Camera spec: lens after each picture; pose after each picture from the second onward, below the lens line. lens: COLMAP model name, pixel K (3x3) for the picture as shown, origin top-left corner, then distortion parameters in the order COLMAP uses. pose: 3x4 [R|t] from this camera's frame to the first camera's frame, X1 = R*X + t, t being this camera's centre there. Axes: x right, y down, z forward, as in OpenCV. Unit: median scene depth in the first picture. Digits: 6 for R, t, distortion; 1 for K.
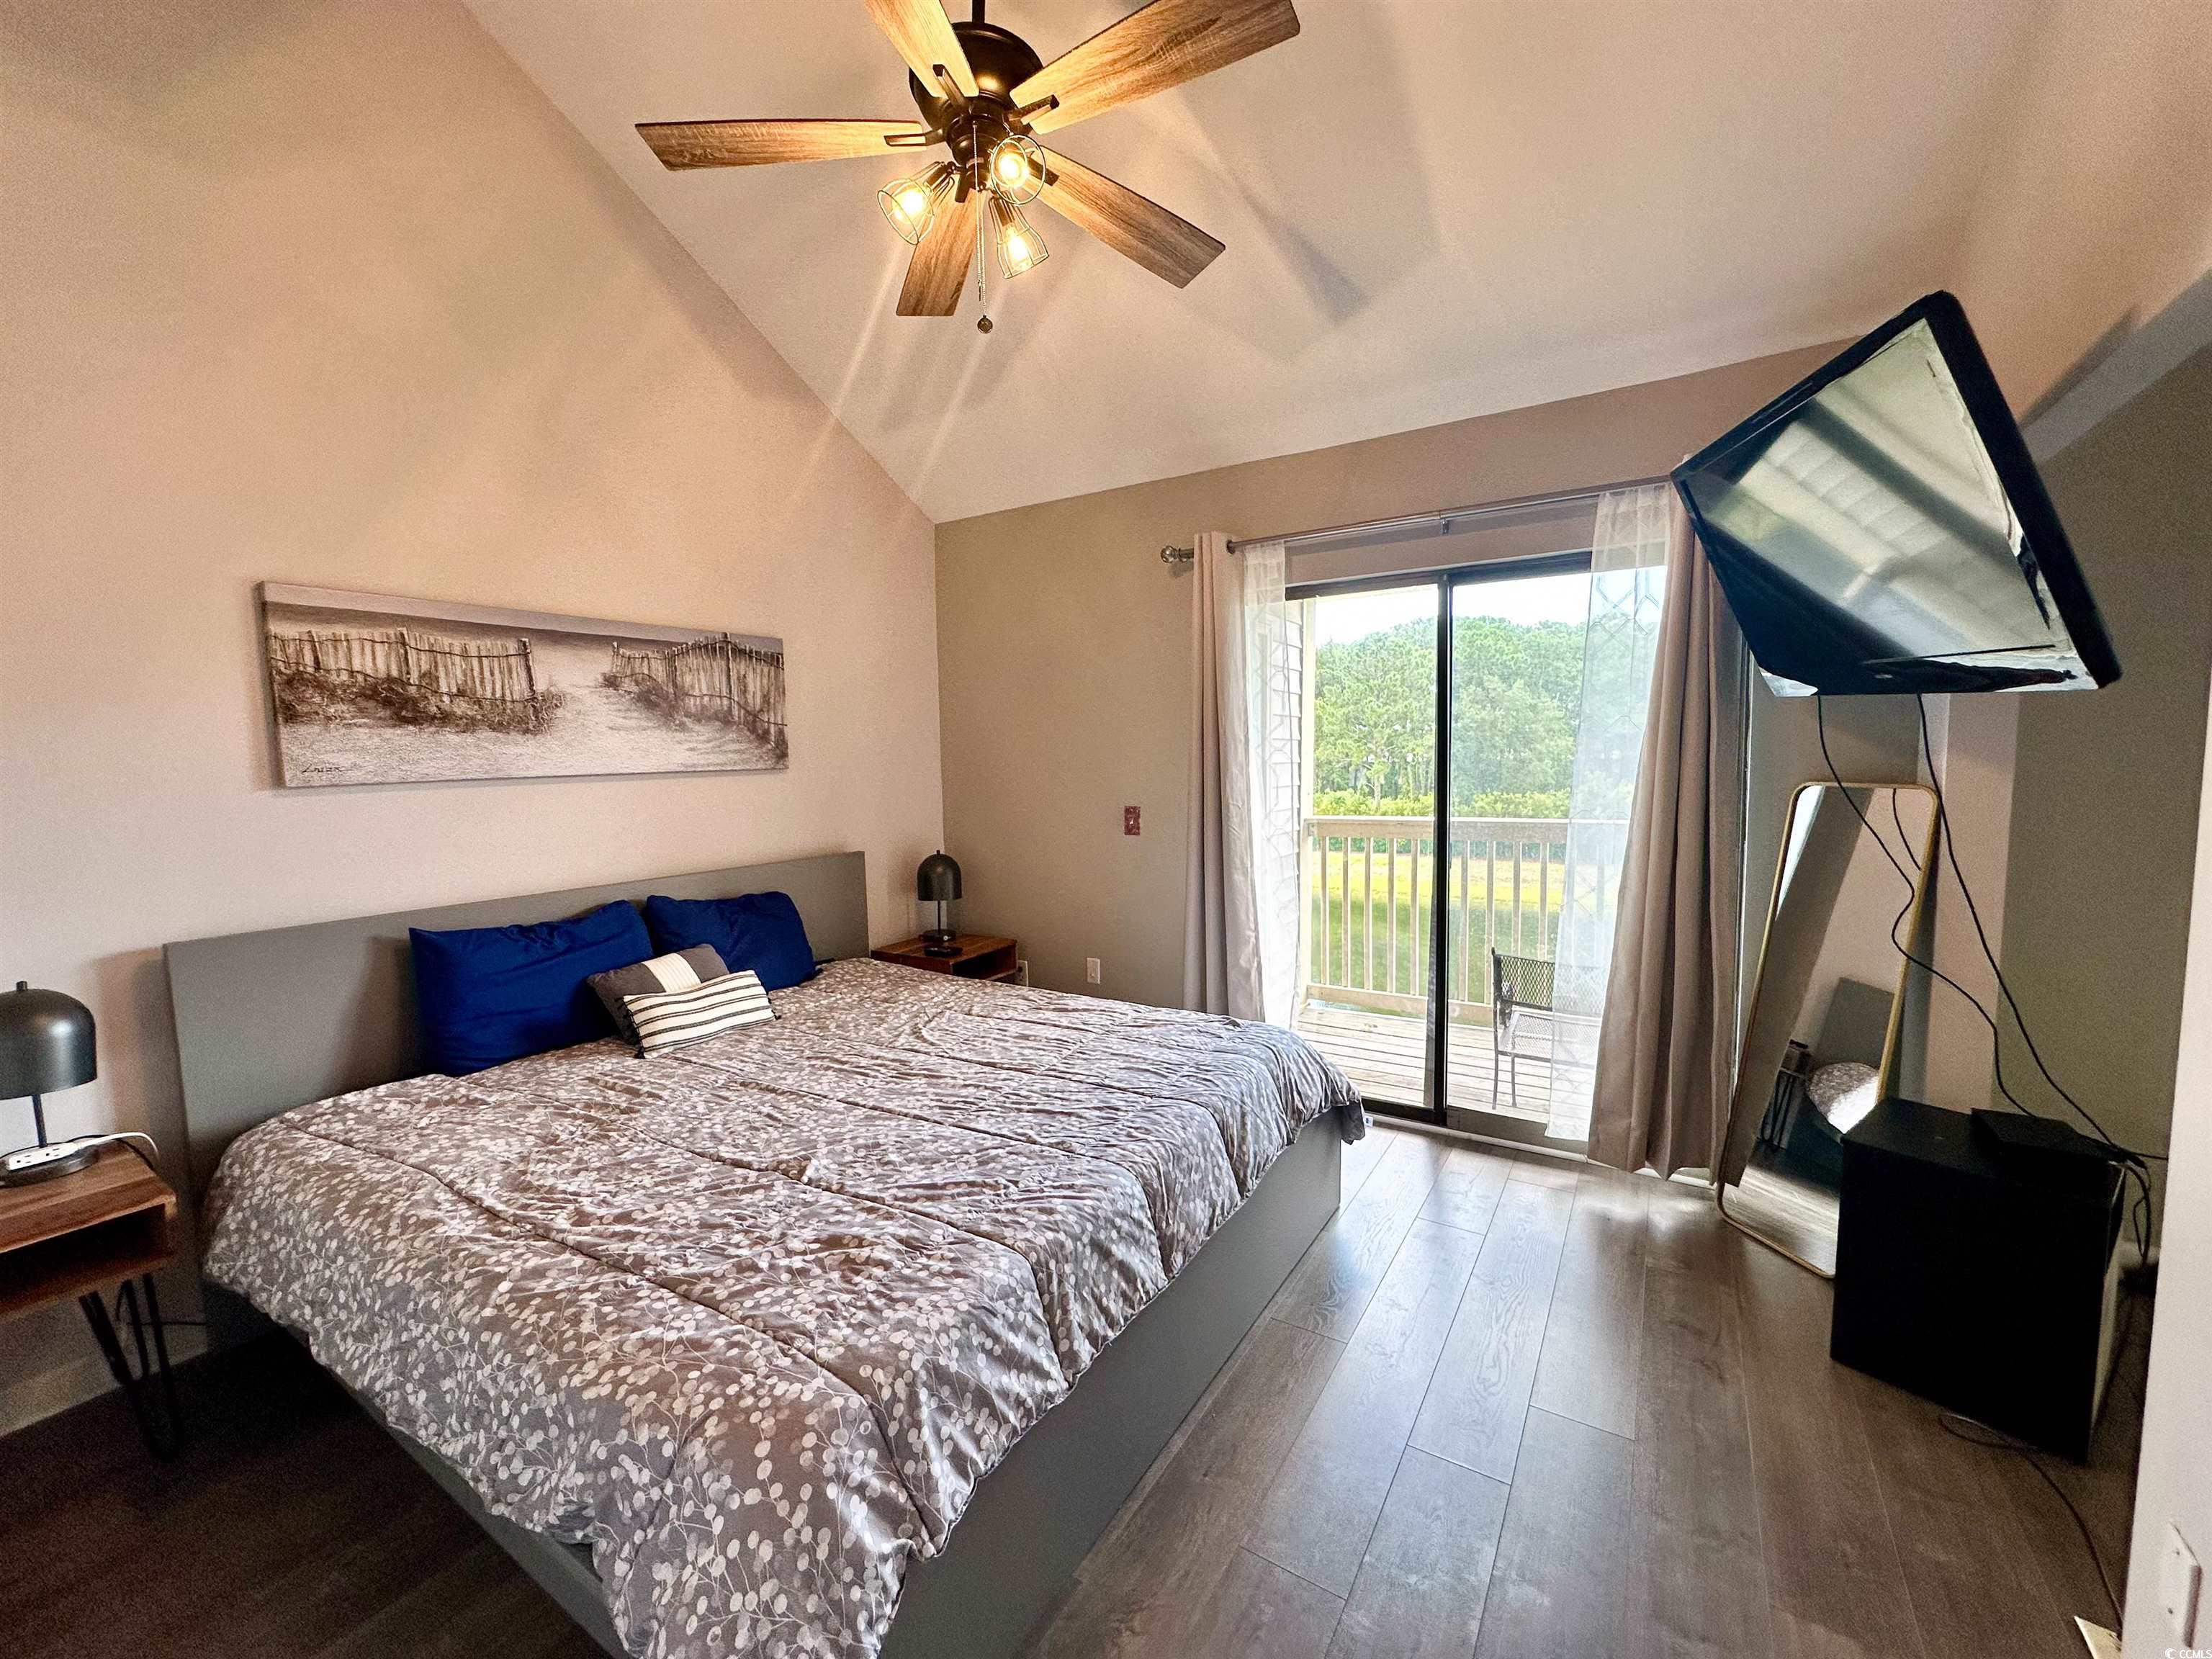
lens RADIAL K [[882.5, 0, 1105.9], [0, 882.5, 830.2], [0, 0, 1]] dist [0.000315, -0.000230]
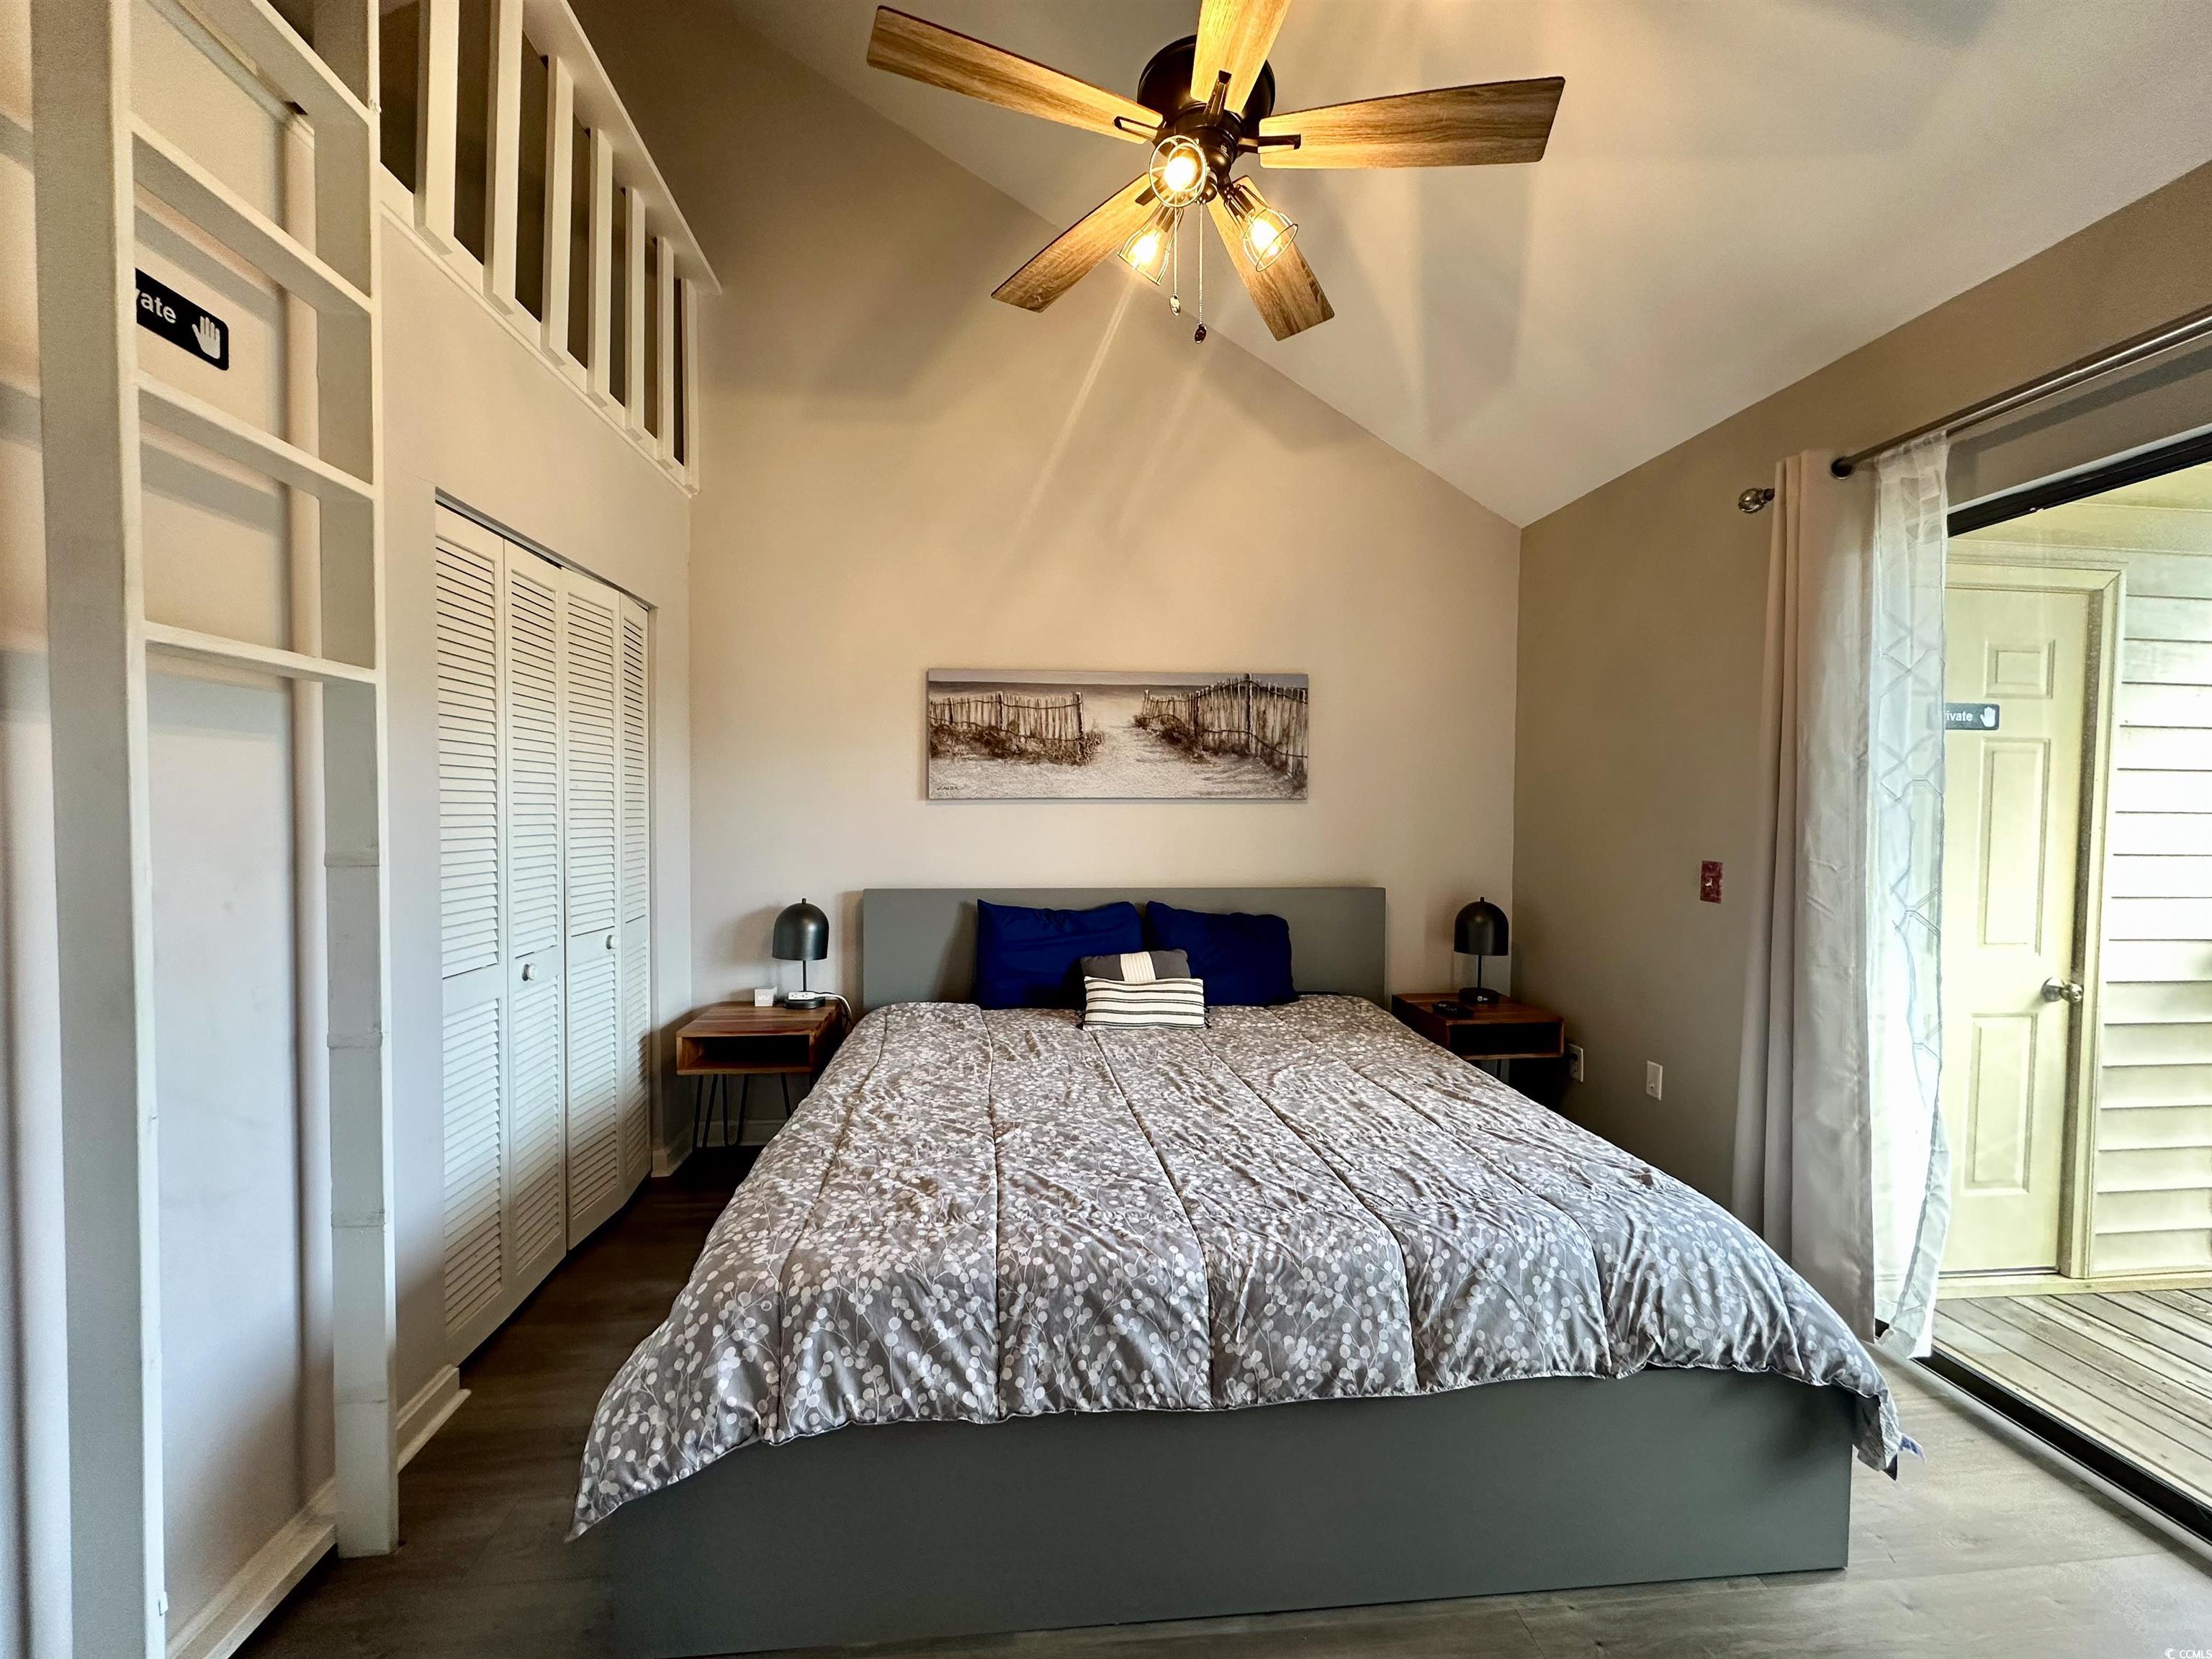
lens RADIAL K [[882.5, 0, 1107.3], [0, 882.5, 830.2], [0, 0, 1]] dist [0.000315, -0.000230]
pose [[0.612097, 0.044648, -0.789521, 0.464503], [-0.086422, 0.996202, -0.010665, -0.003809], [0.786046, 0.074760, 0.613631, 0.278038]]
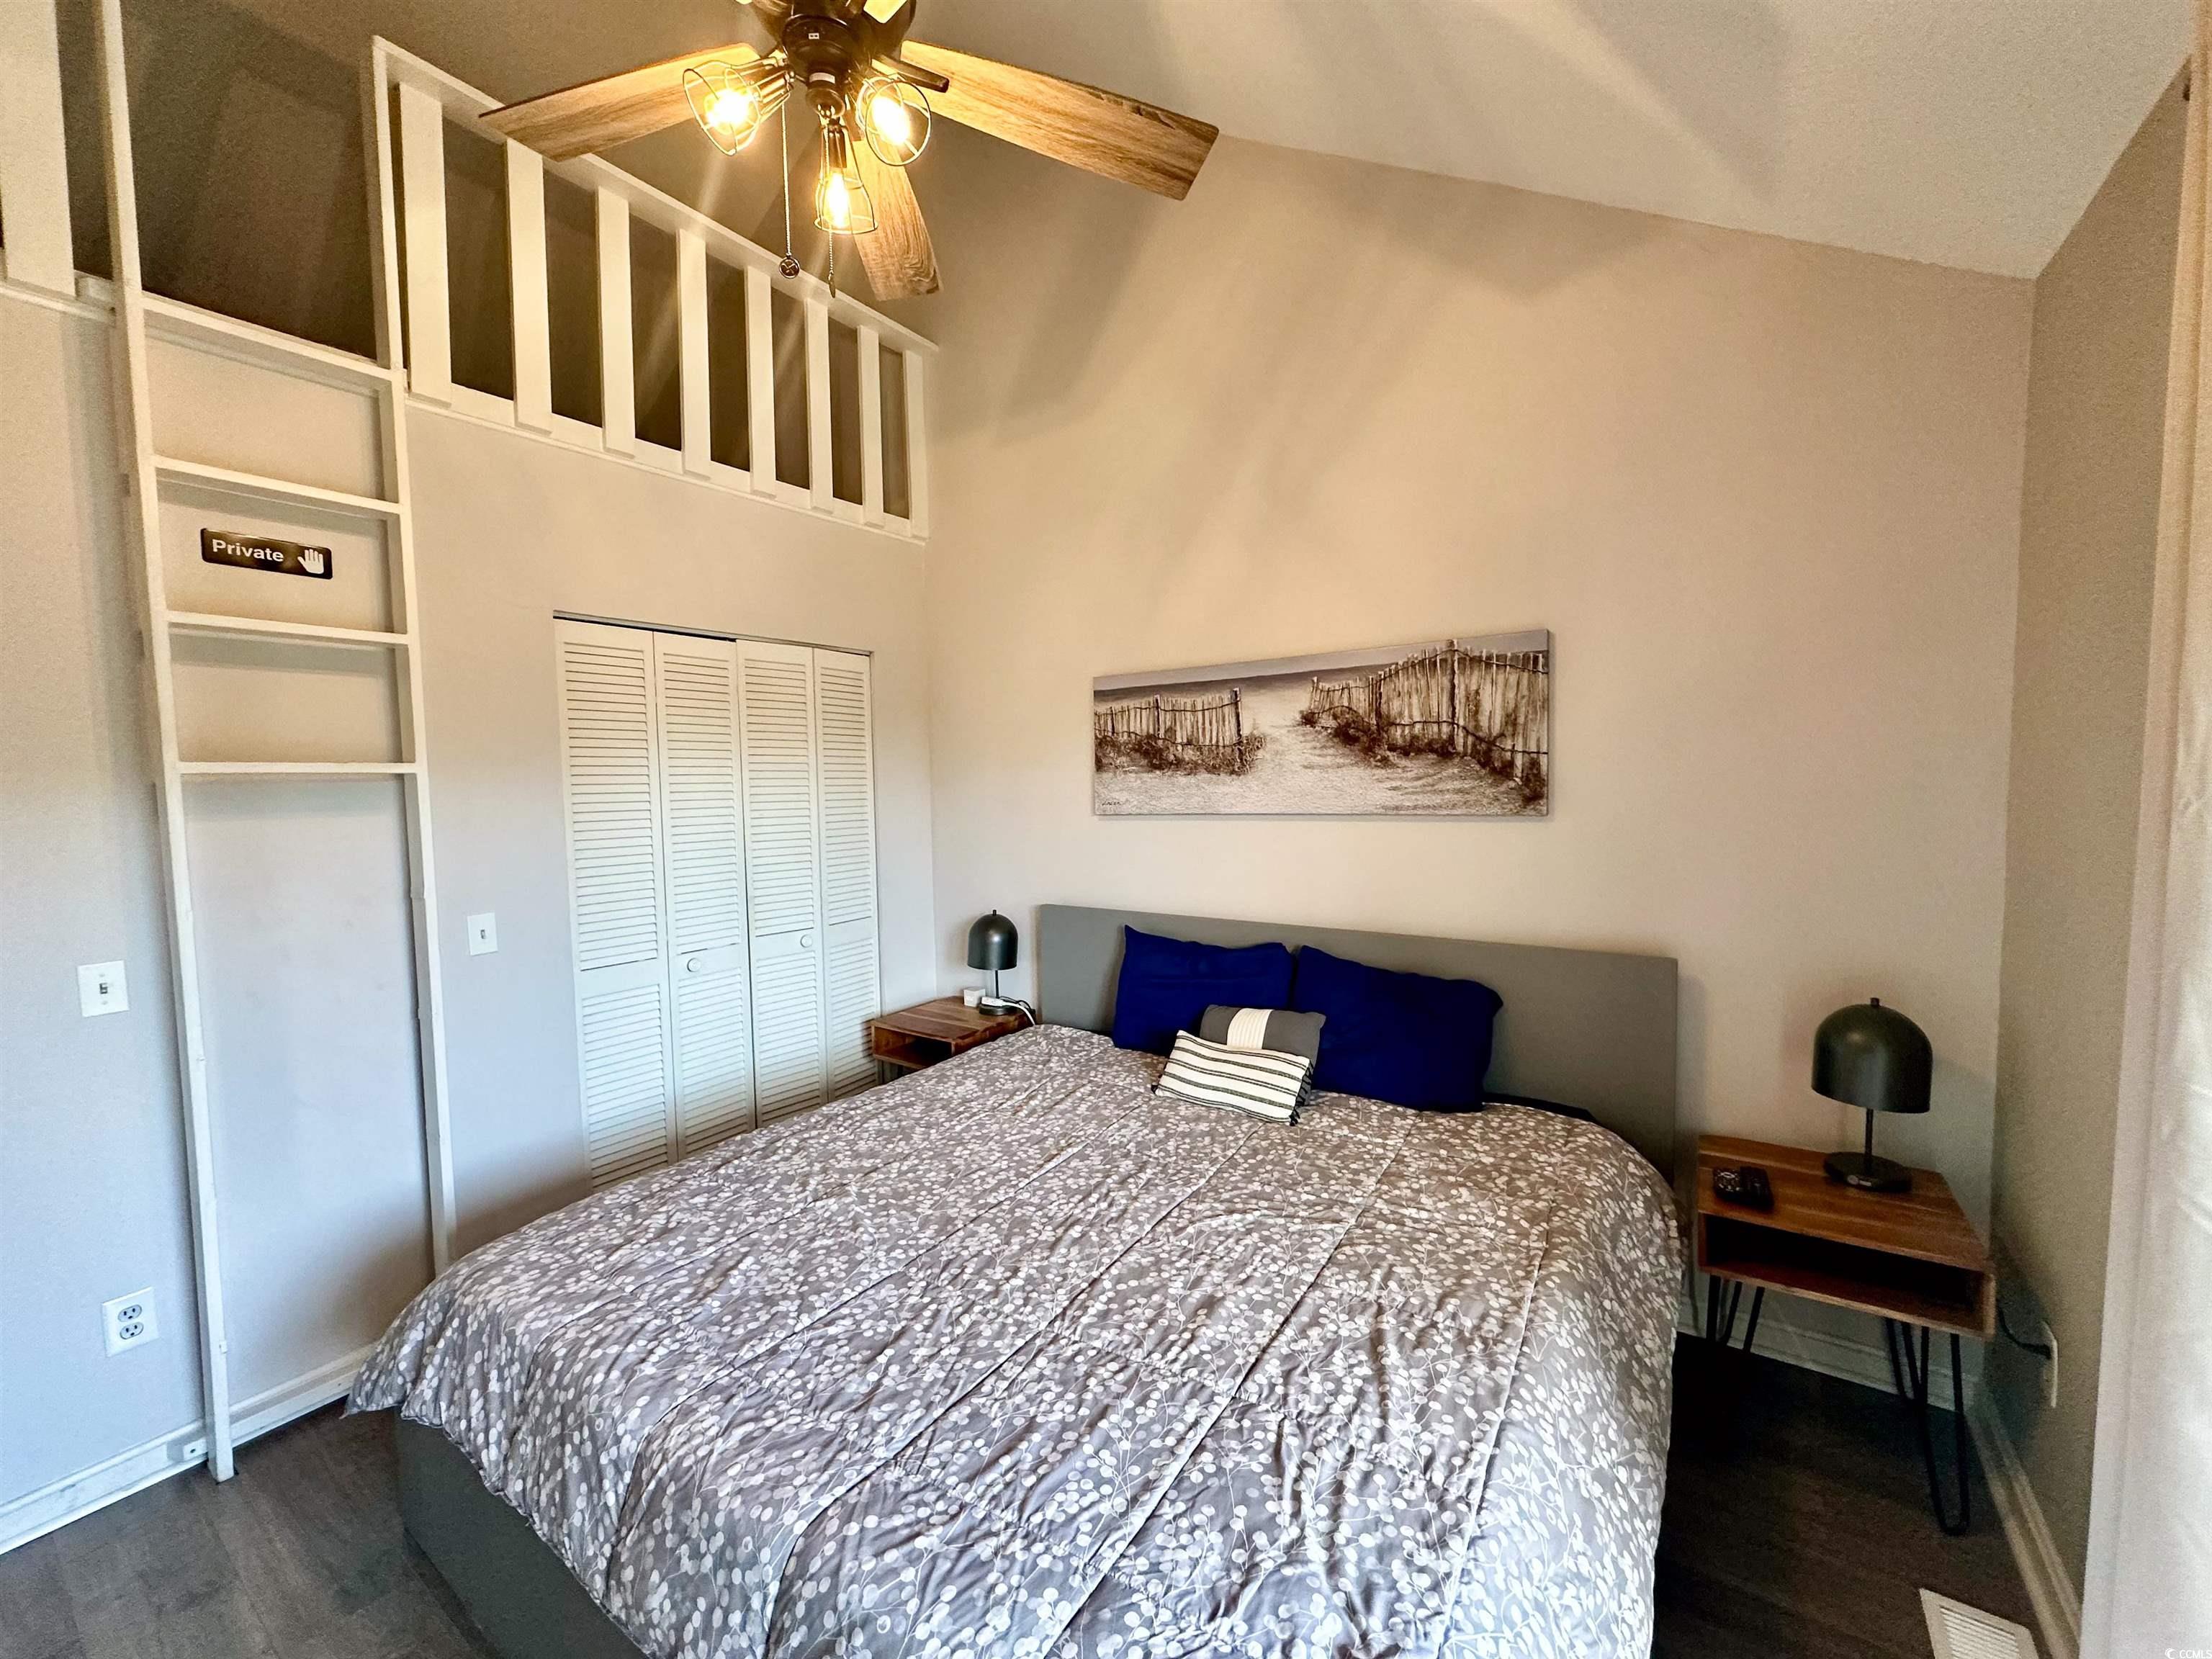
lens RADIAL K [[882.5, 0, 1107.8], [0, 882.5, 830.3], [0, 0, 1]] dist [0.000315, -0.000230]
pose [[-0.047002, 0.078721, -0.995788, 0.516664], [-0.067371, 0.994370, 0.081789, -0.136388], [0.996620, 0.070931, -0.041434, 1.017046]]
